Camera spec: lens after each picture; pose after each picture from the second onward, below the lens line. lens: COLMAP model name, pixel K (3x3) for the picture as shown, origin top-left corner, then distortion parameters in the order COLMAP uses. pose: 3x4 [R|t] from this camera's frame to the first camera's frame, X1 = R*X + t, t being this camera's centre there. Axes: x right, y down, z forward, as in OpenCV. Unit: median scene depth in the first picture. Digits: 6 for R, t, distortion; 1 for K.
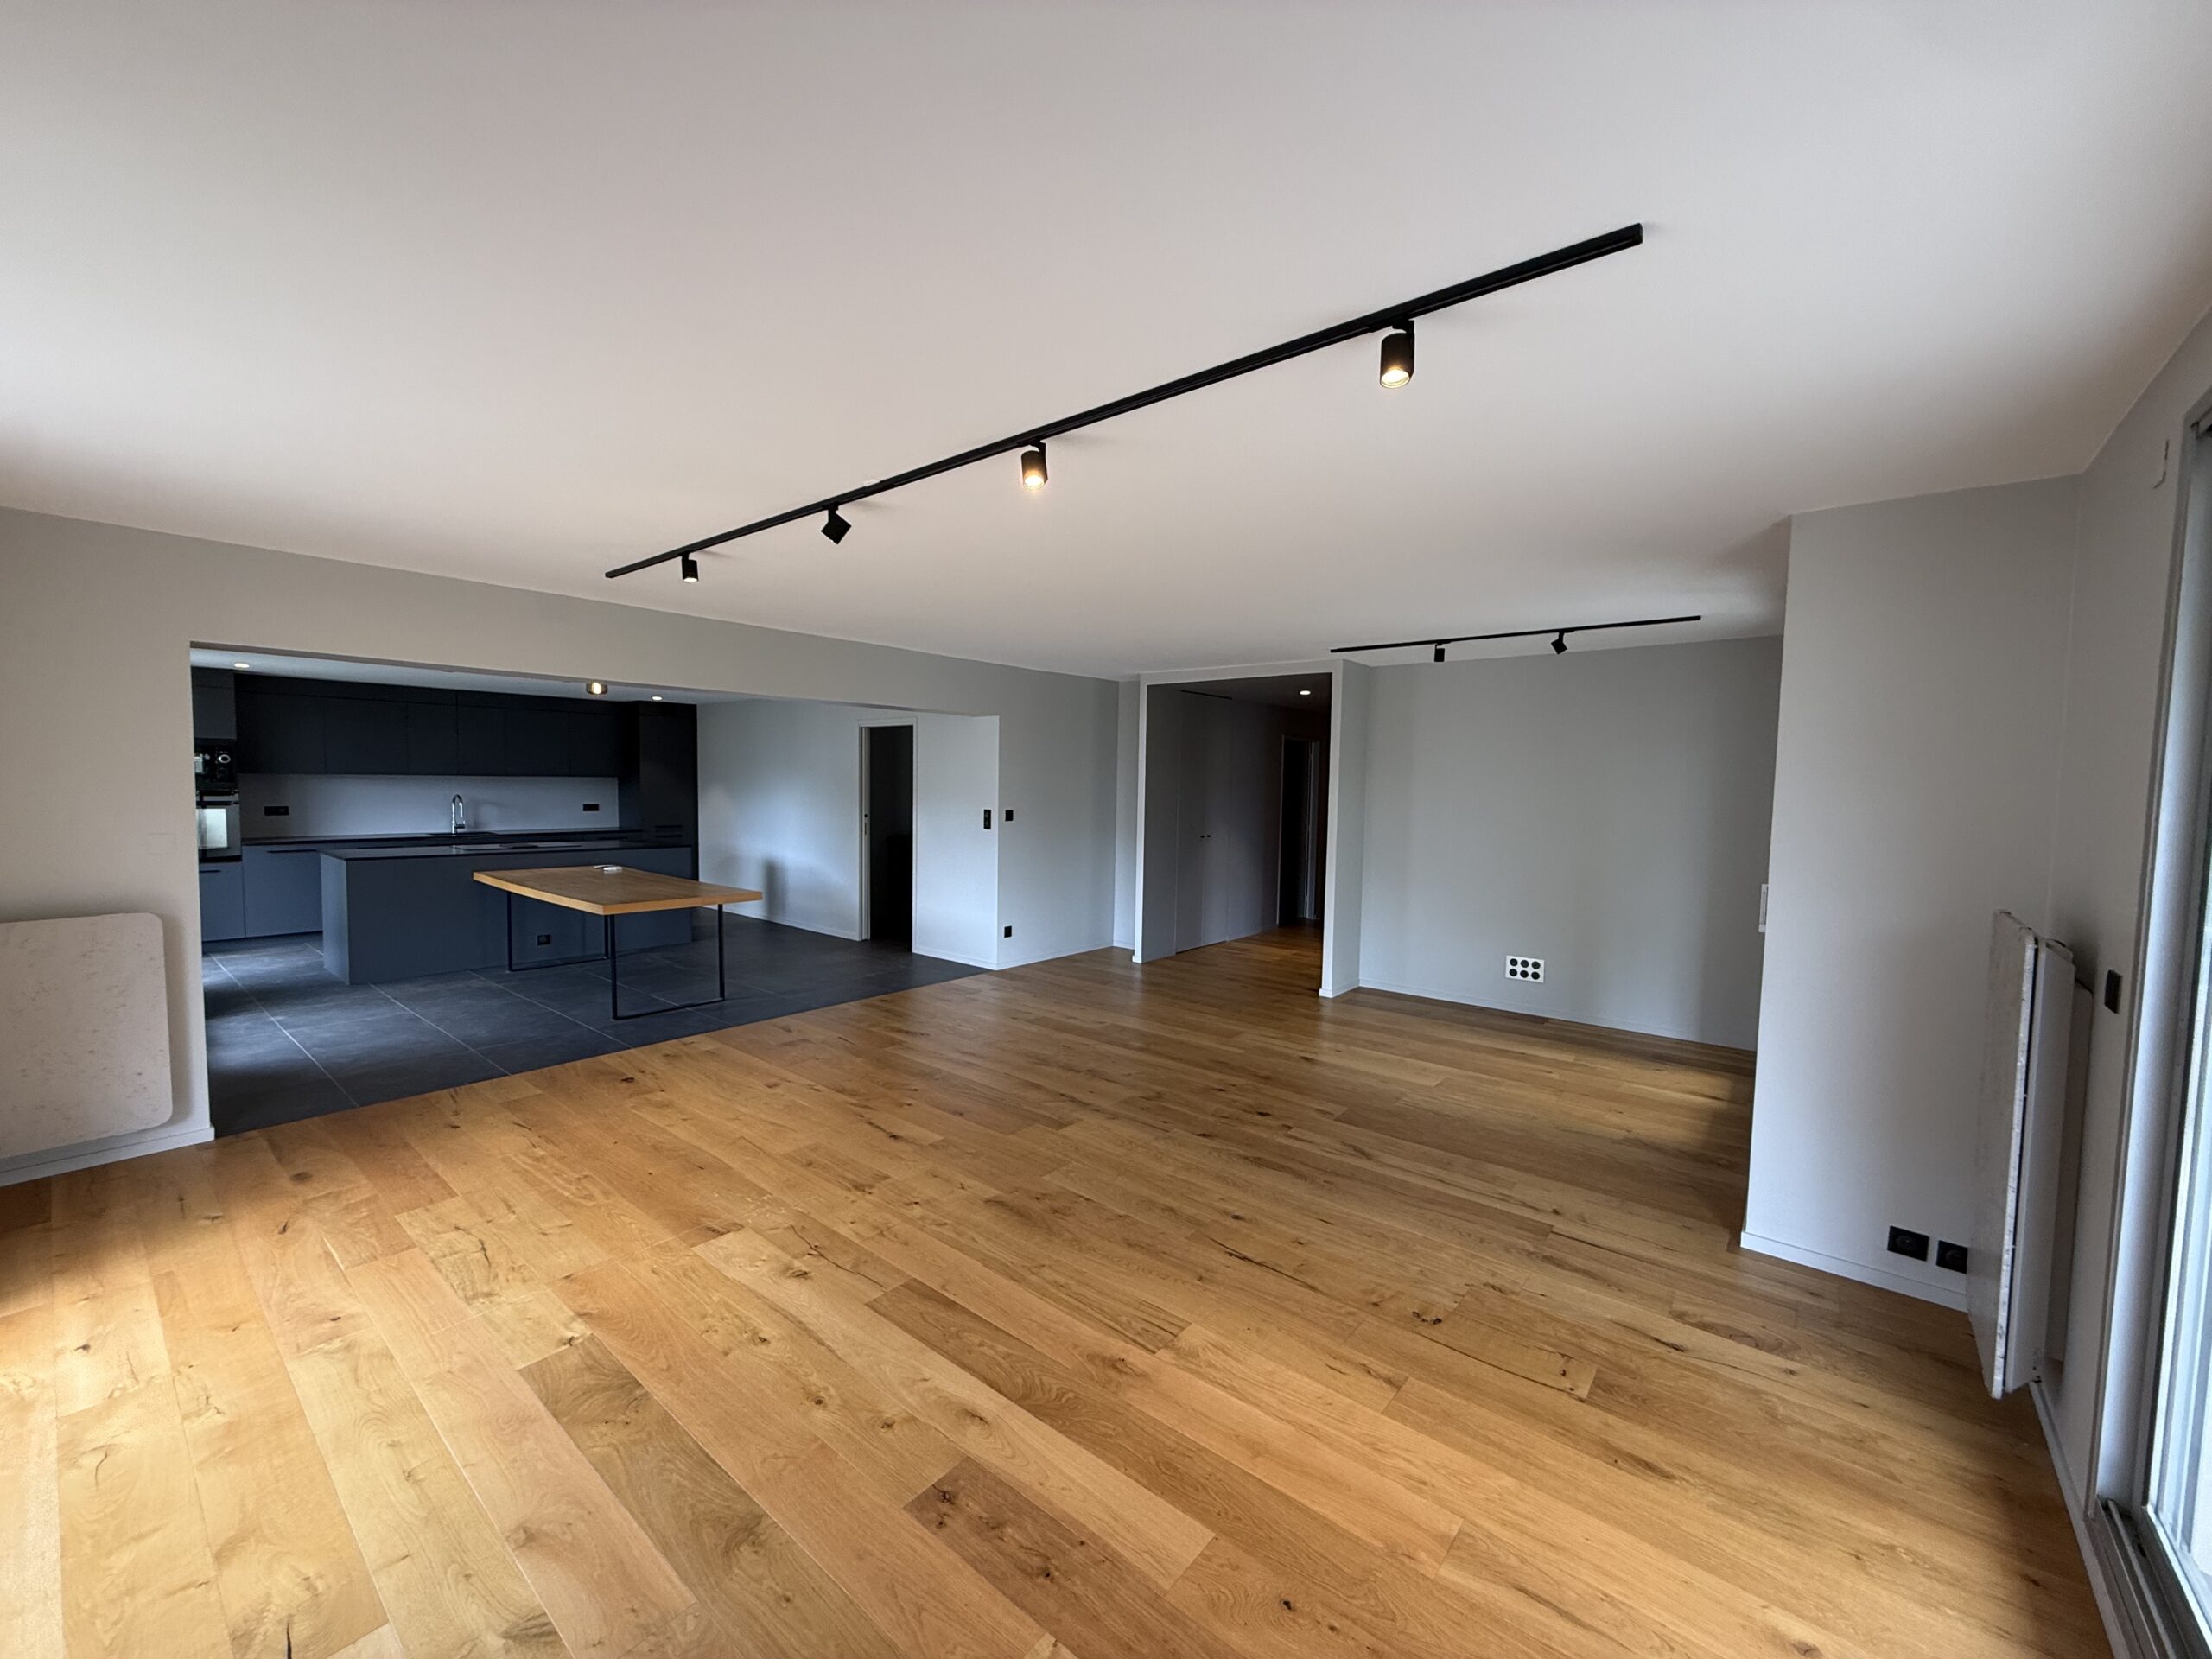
lens RADIAL K [[878.9, 0, 1101.9], [0, 878.9, 830.7], [0, 0, 1]] dist [0.001144, 0.000028]
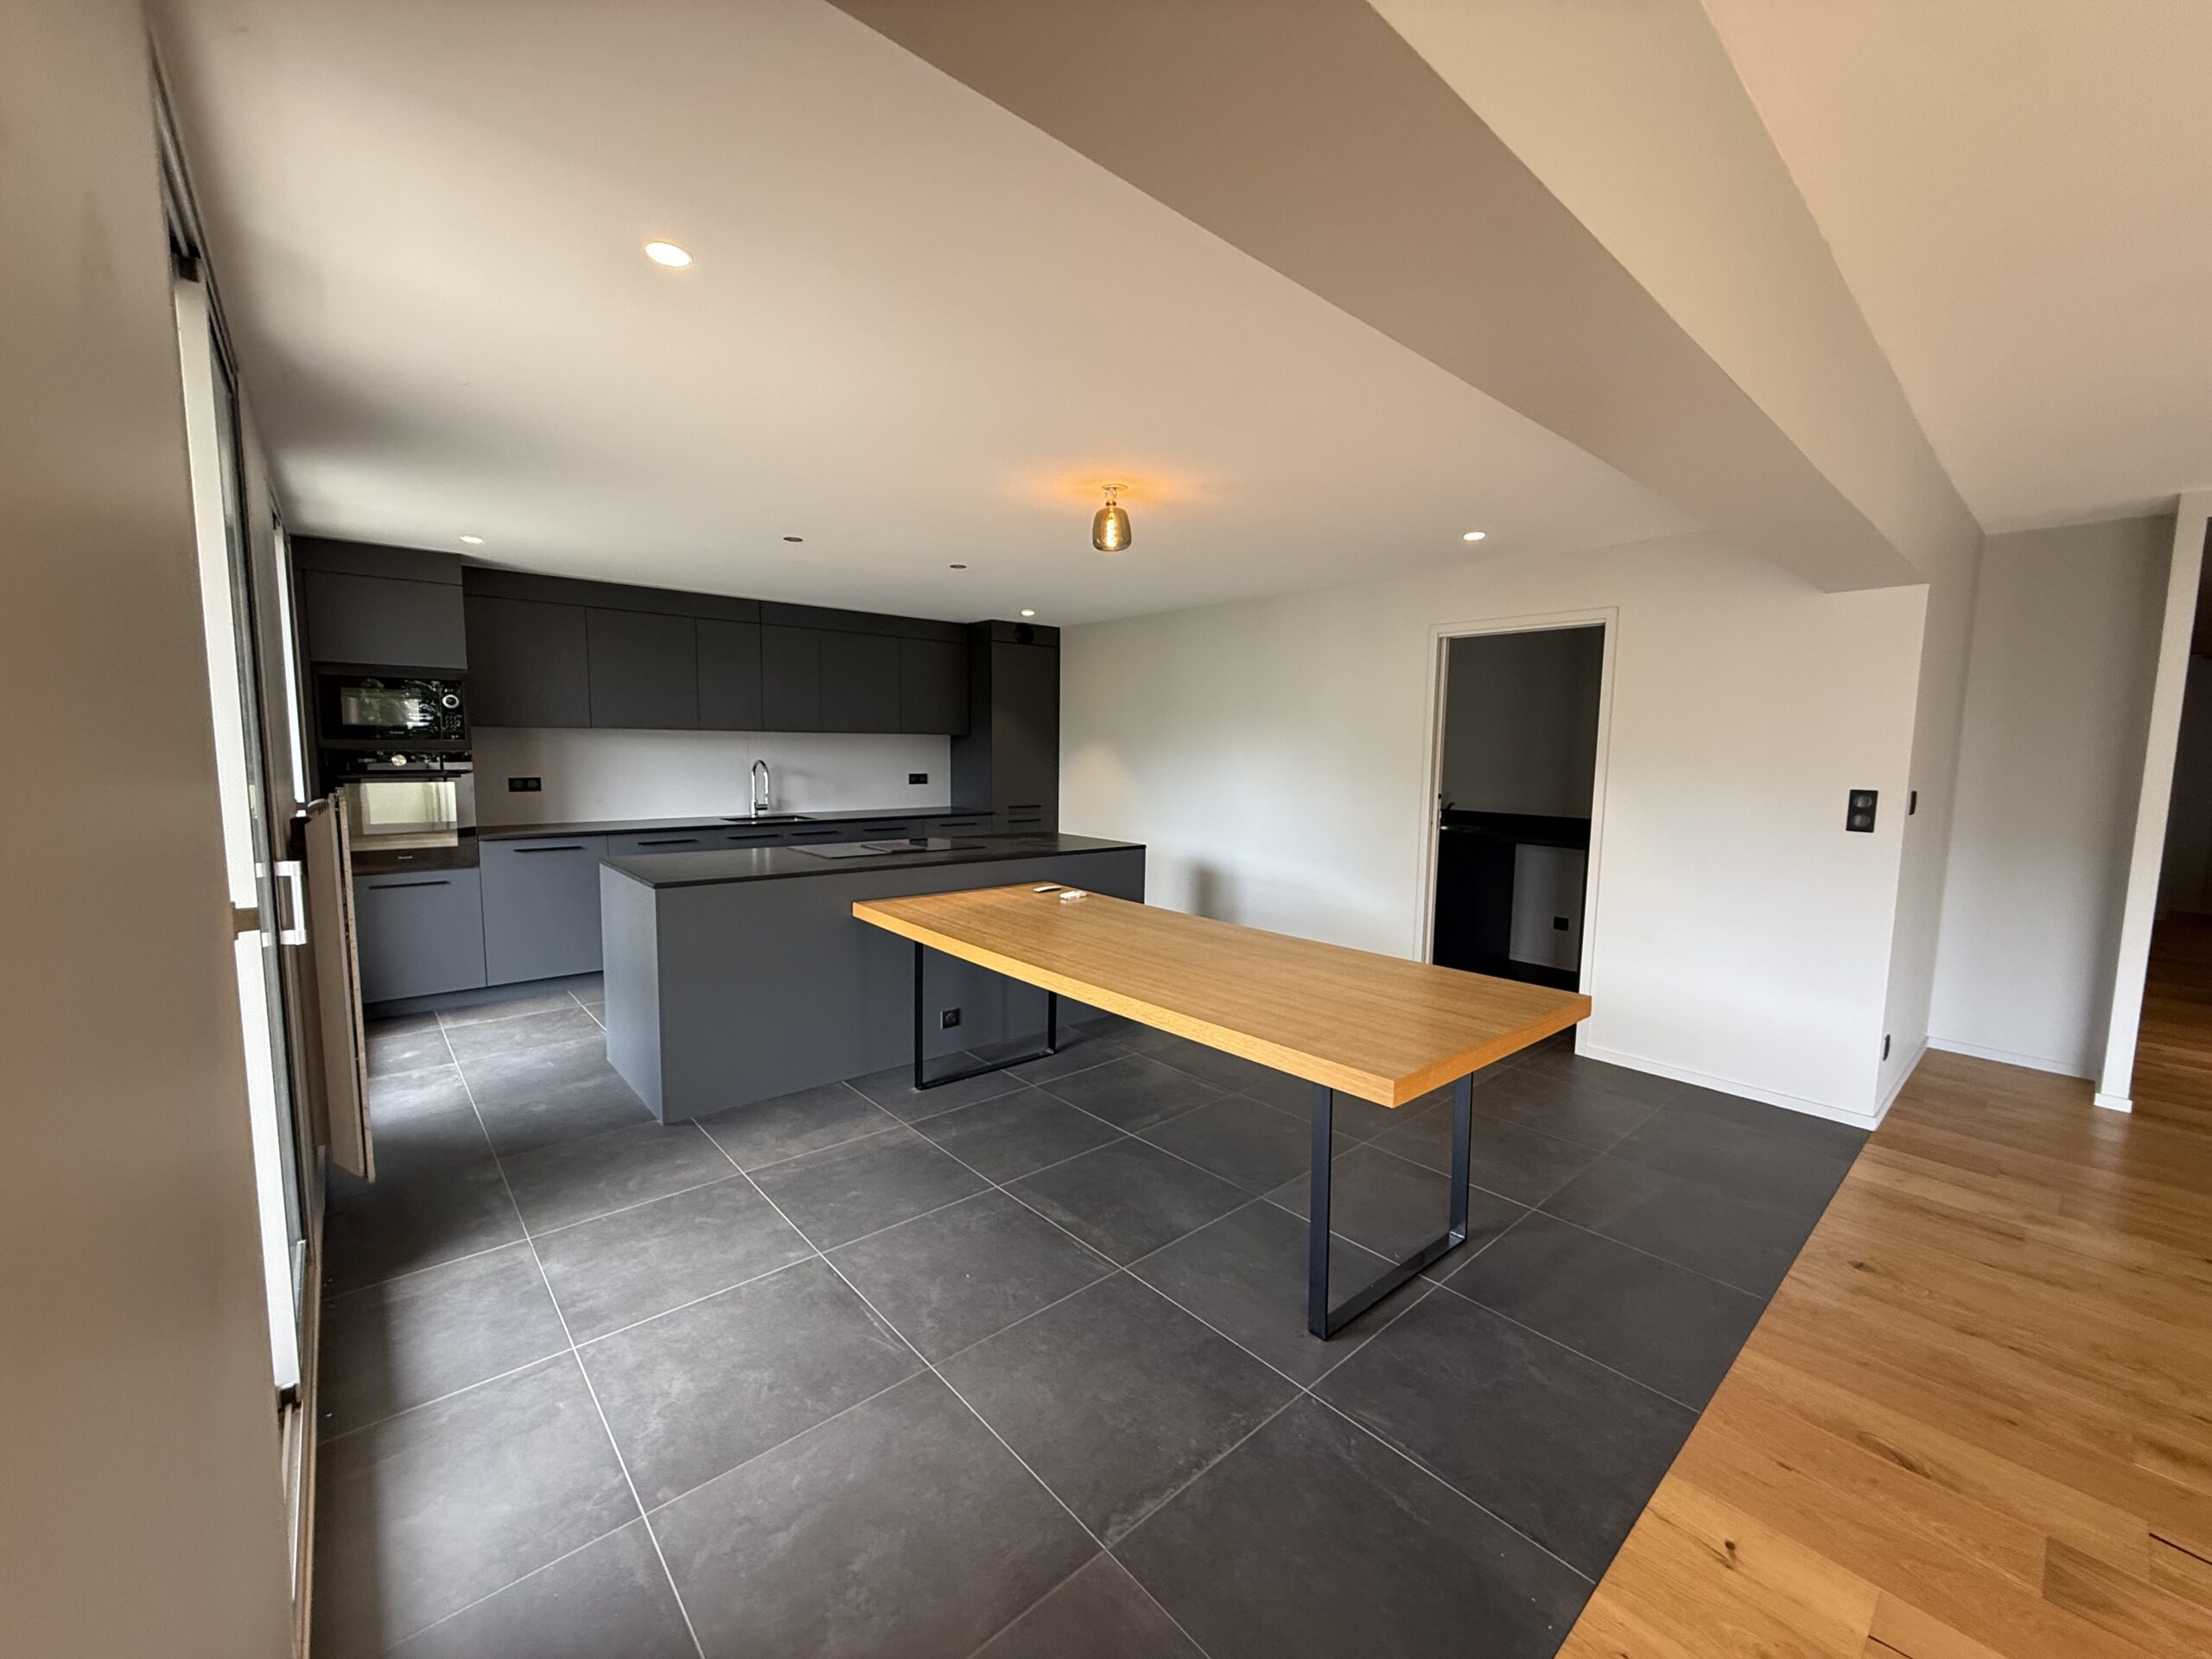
lens RADIAL K [[878.9, 0, 1101.8], [0, 878.9, 831.4], [0, 0, 1]] dist [0.001144, 0.000028]
pose [[0.986851, 0.013524, -0.161067, -0.434165], [-0.007540, 0.999260, 0.037705, -0.016381], [0.161458, -0.035995, 0.986223, 0.449523]]
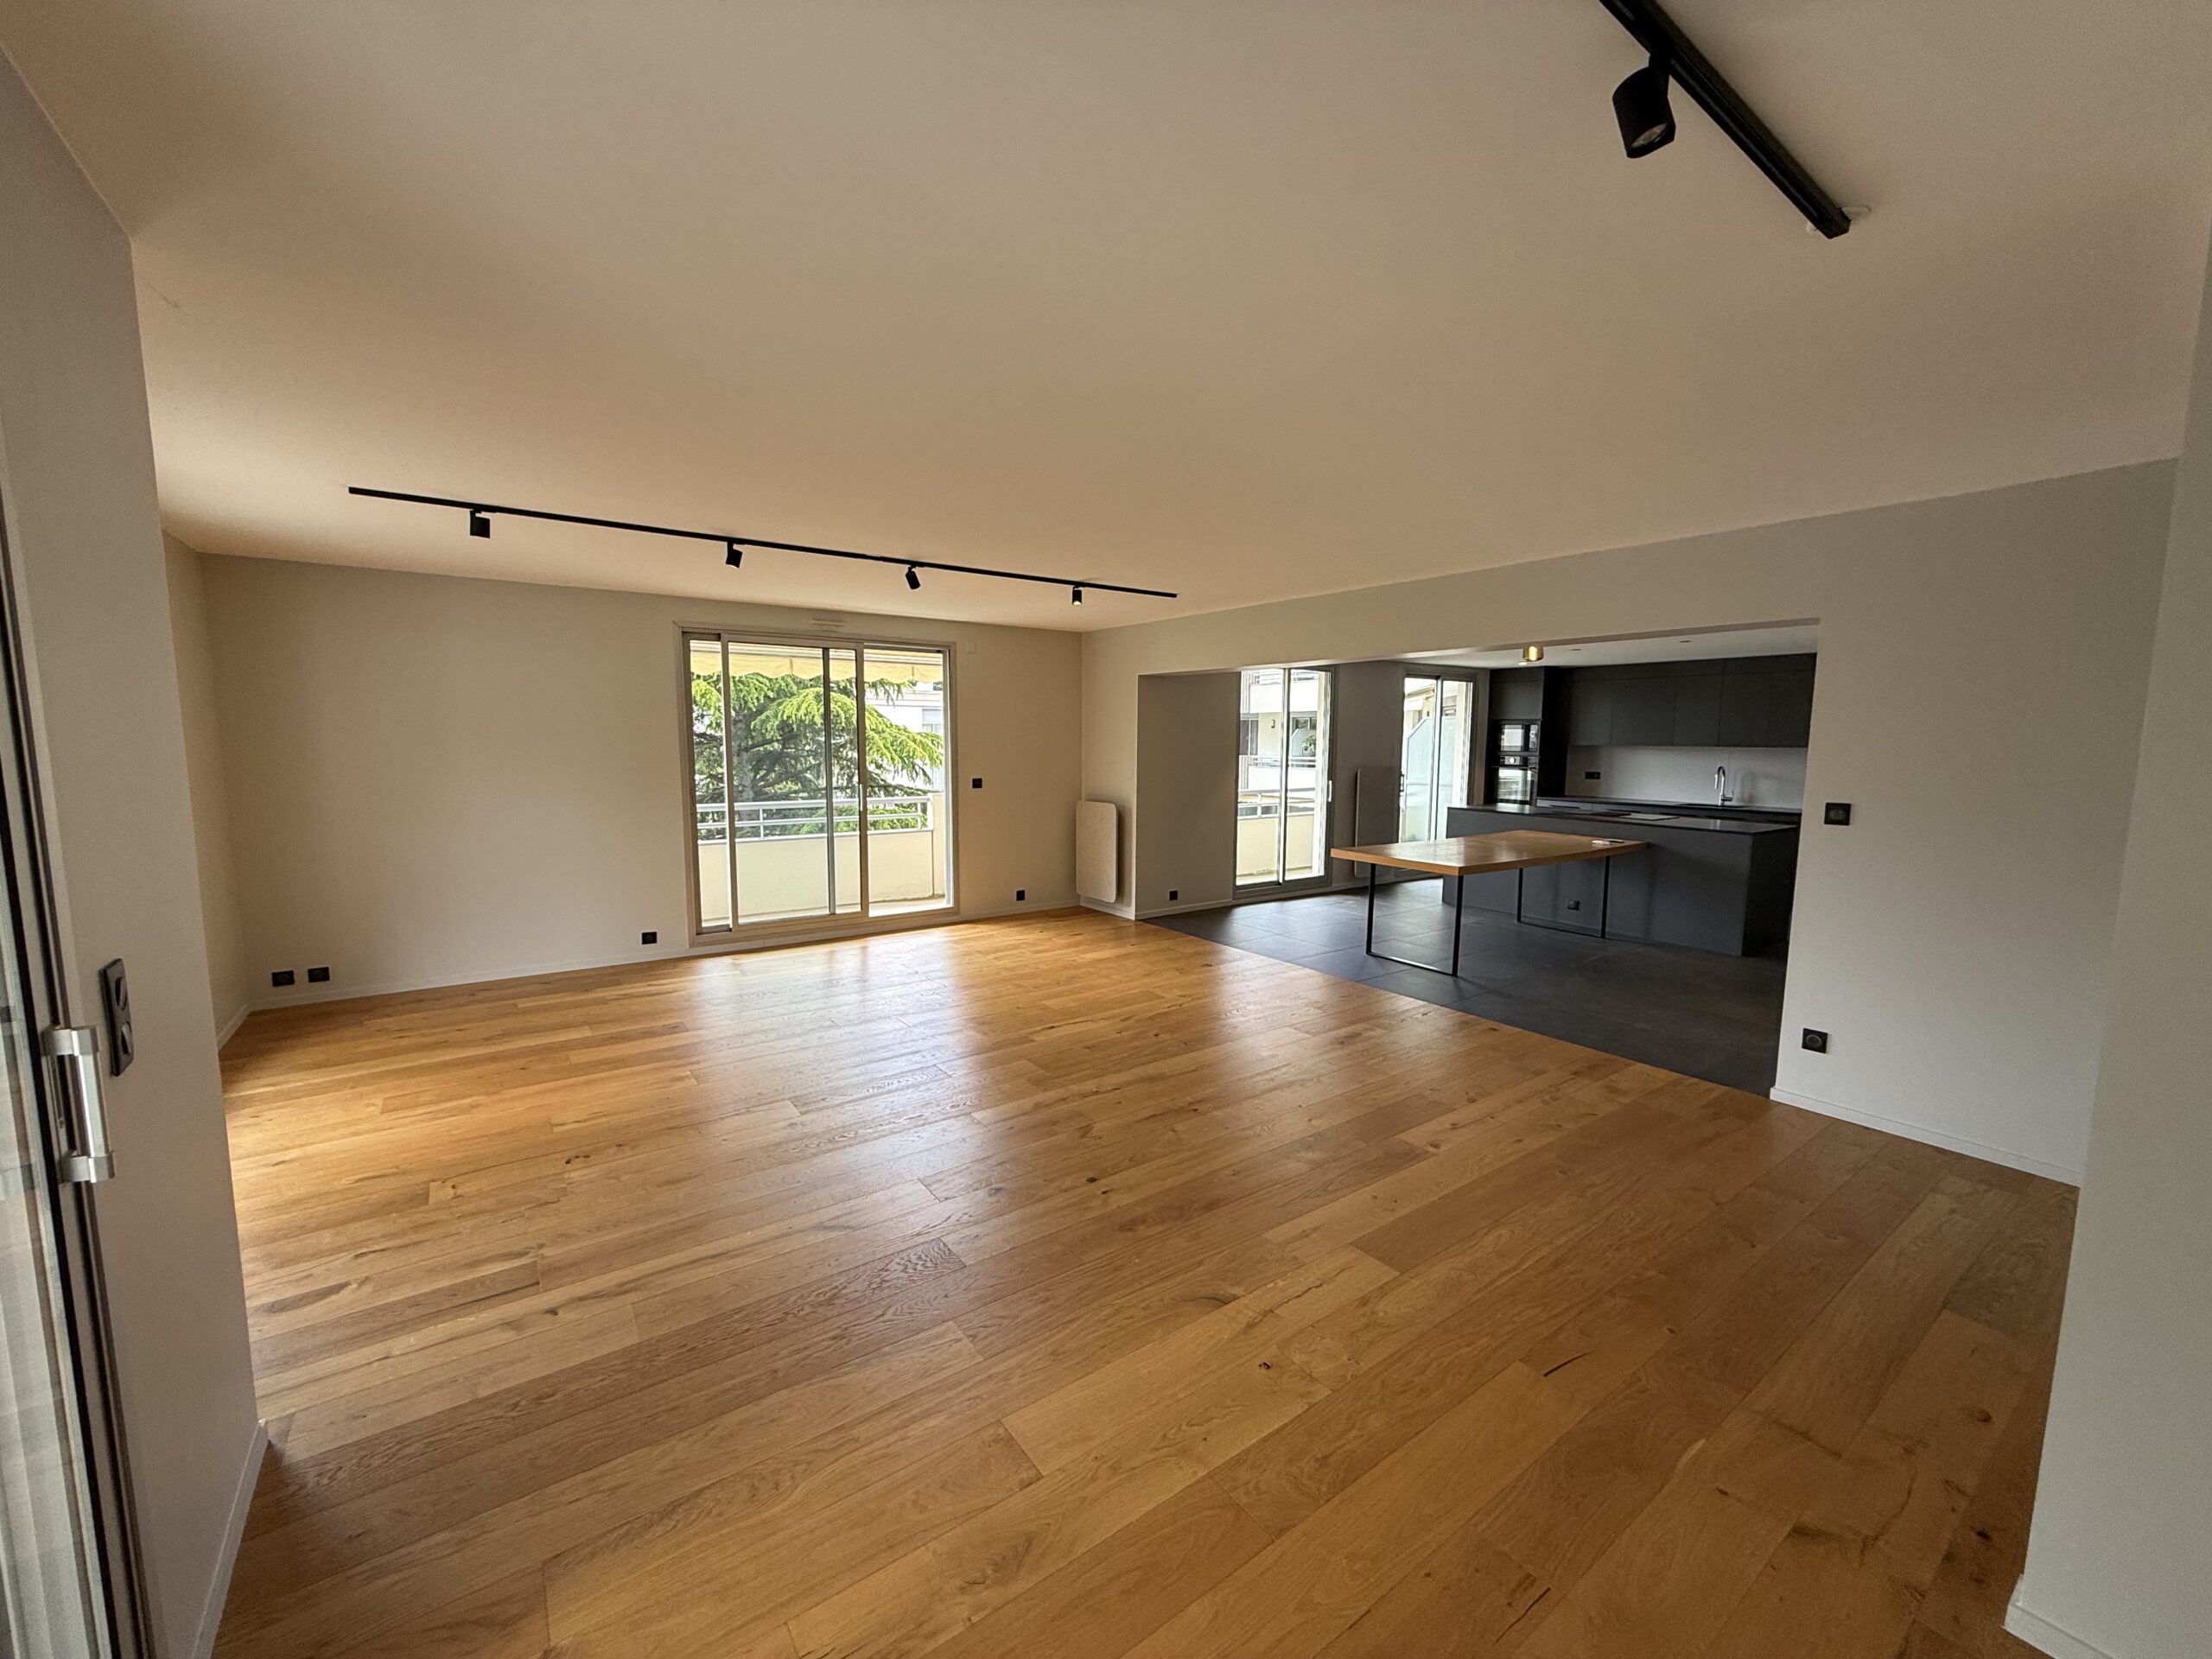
lens RADIAL K [[878.9, 0, 1099.7], [0, 878.9, 840.8], [0, 0, 1]] dist [0.001144, 0.000028]
pose [[-0.259840, 0.093823, -0.961083, 0.467174], [-0.066505, 0.991167, 0.114740, -0.029460], [0.963359, 0.093730, -0.251305, 0.696101]]
